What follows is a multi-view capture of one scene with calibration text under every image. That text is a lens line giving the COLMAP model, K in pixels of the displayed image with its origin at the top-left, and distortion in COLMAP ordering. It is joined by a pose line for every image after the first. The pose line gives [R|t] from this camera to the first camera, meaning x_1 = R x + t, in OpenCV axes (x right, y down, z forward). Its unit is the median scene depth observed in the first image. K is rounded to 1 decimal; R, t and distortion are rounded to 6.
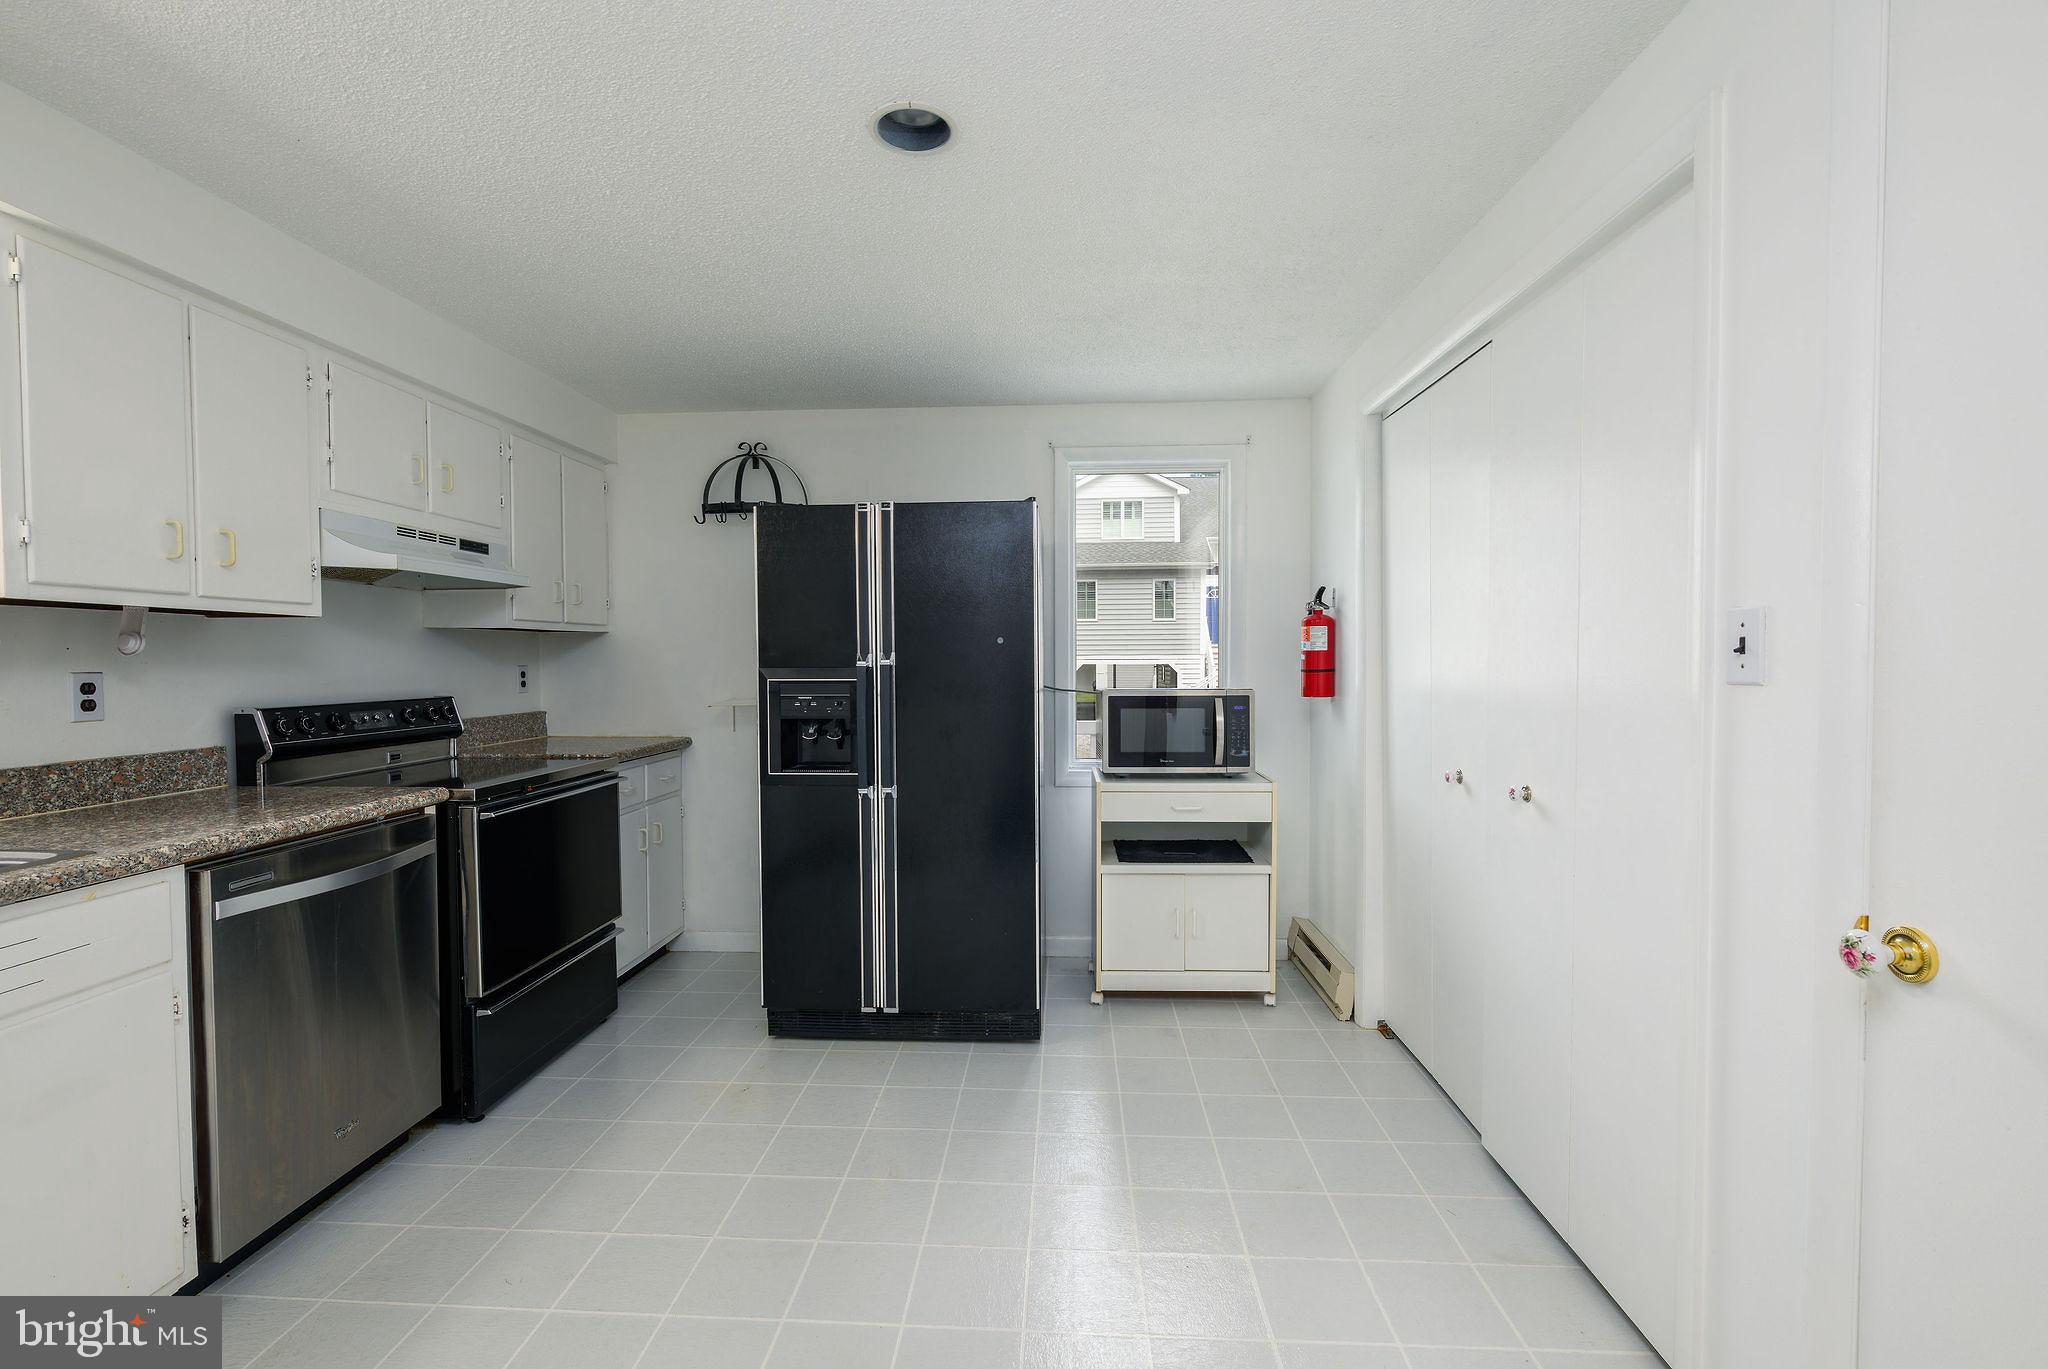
lens RADIAL K [[881.4, 0, 994.2], [0, 881.4, 686.2], [0, 0, 1]] dist [-0.000937, -0.000012]
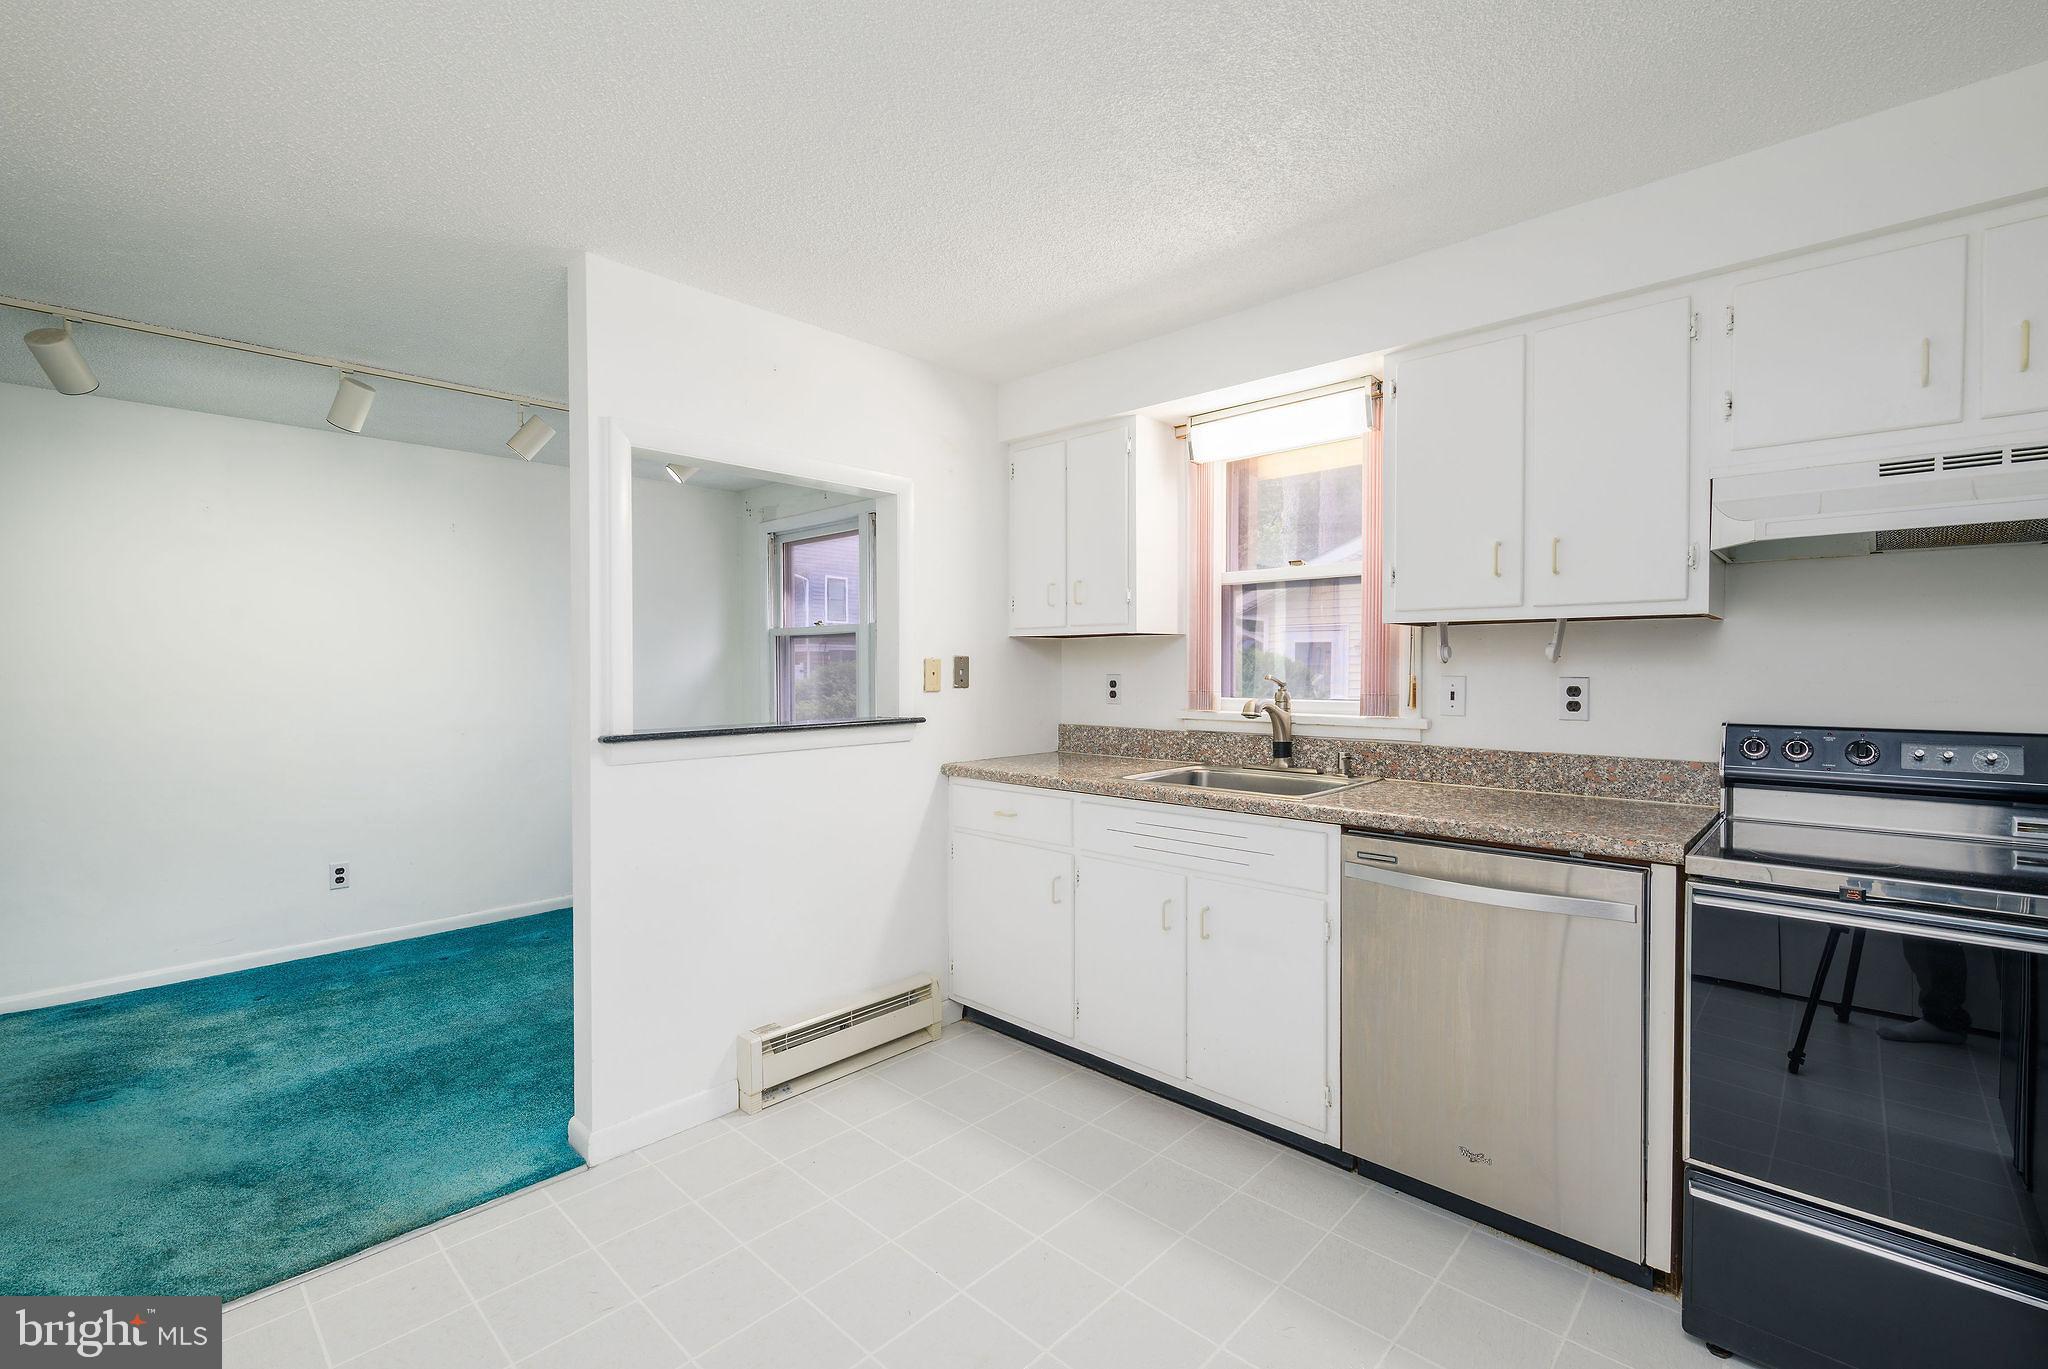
lens RADIAL K [[881.4, 0, 994.2], [0, 881.4, 686.2], [0, 0, 1]] dist [-0.000937, -0.000012]
pose [[-0.629514, 0.018243, -0.776775, 0.221471], [-0.022724, 0.998864, 0.041875, -0.023699], [0.776657, 0.044012, -0.628385, 0.781078]]
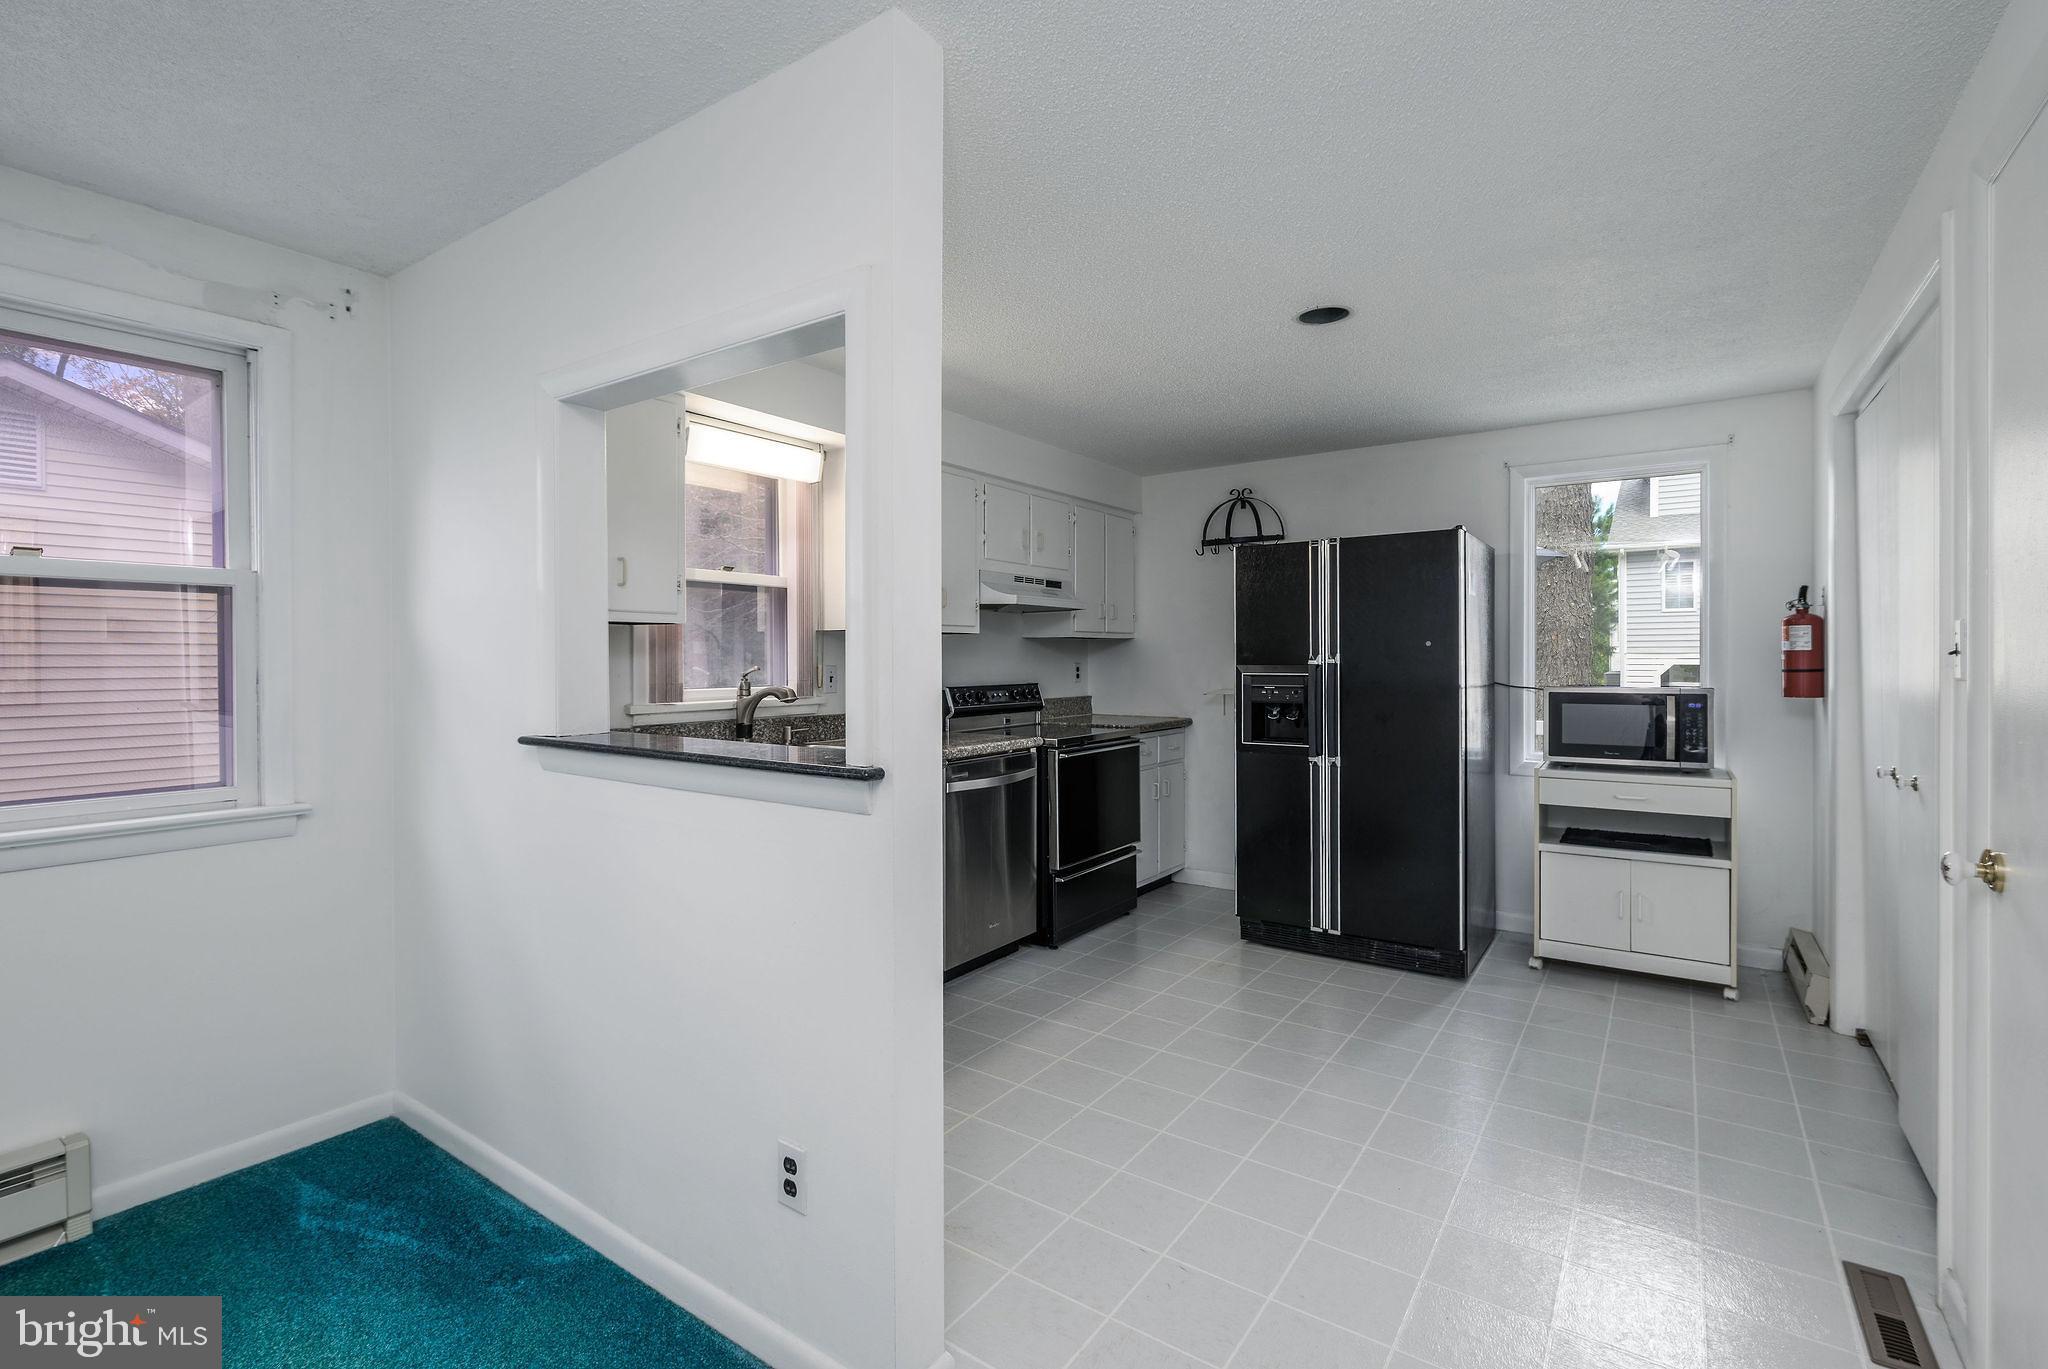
lens RADIAL K [[918.3, 0, 1020.6], [0, 918.3, 666.8], [0, 0, 1]] dist [-0.000381, -0.000270]
pose [[0.861368, 0.005364, -0.507954, 0.164167], [-0.016014, 0.999734, -0.016598, 0.010919], [0.507730, 0.022431, 0.861224, -0.385799]]
